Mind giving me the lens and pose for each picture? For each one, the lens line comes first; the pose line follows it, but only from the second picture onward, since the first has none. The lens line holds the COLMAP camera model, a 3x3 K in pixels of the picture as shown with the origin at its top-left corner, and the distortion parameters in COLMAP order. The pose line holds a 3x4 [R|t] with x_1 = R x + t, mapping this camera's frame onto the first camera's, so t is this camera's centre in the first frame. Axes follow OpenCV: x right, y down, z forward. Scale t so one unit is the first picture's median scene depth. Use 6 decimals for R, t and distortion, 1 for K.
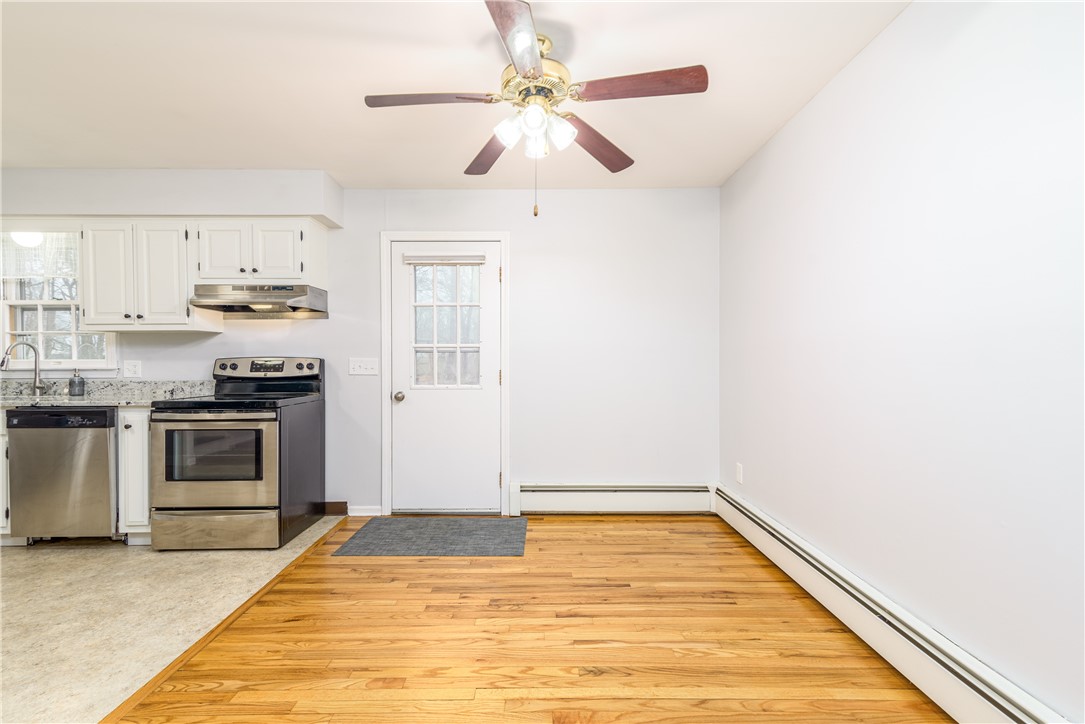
lens RADIAL K [[489.2, 0, 540.0], [0, 489.2, 364.2], [0, 0, 1]] dist [0.013833, -0.000921]
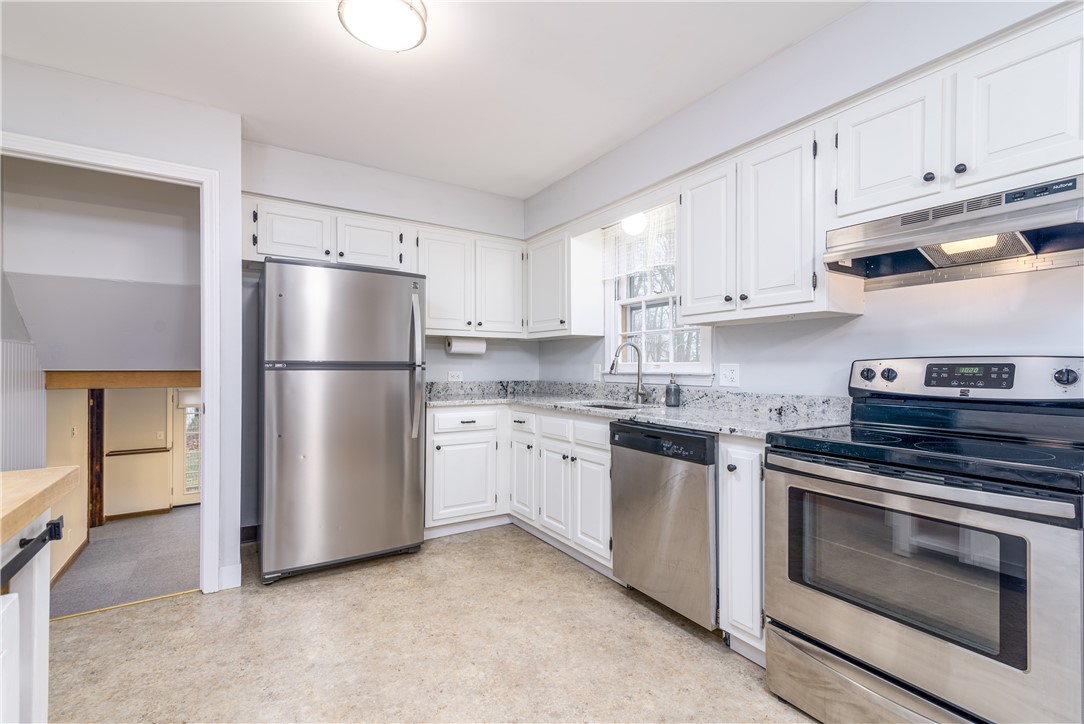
lens RADIAL K [[489.8, 0, 546.0], [0, 489.8, 367.0], [0, 0, 1]] dist [0.018476, -0.000668]
pose [[0.533102, 0.006102, -0.846029, -0.399659], [-0.009056, 0.999958, 0.001506, -0.001017], [0.846002, 0.006859, 0.533135, 0.430038]]
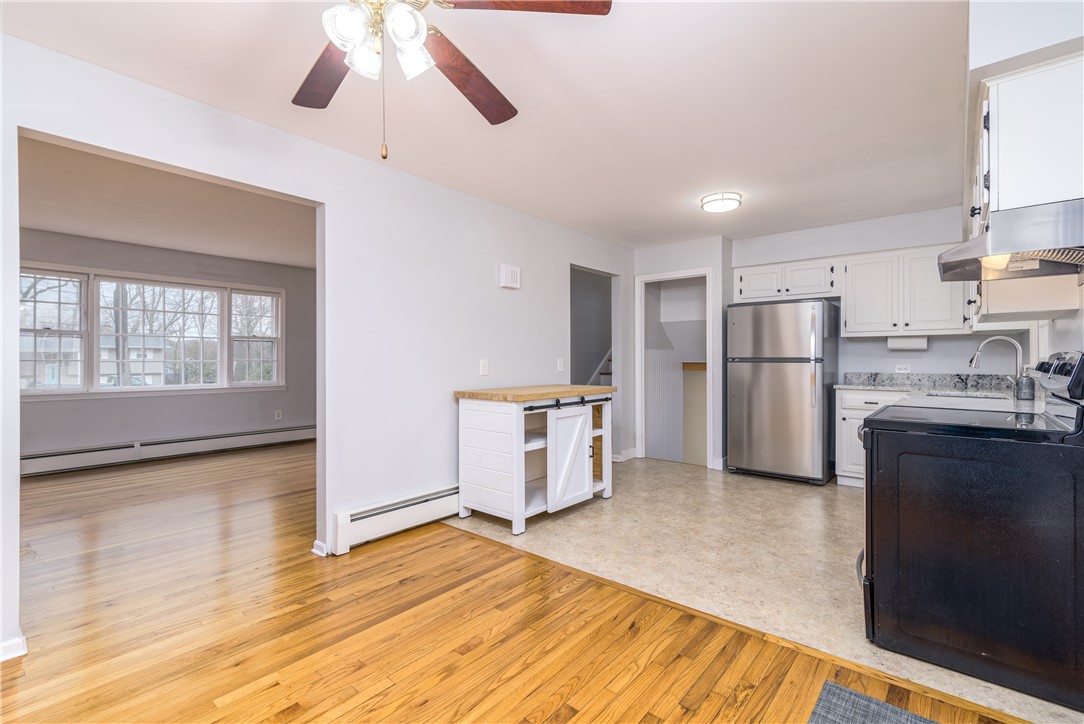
lens RADIAL K [[490.6, 0, 542.0], [0, 490.6, 362.0], [0, 0, 1]] dist [0.019596, -0.001642]
pose [[-0.645063, 0.007848, -0.764089, 0.241091], [-0.002216, 0.999924, 0.012142, -0.008860], [0.764126, 0.009526, -0.644996, 1.009576]]
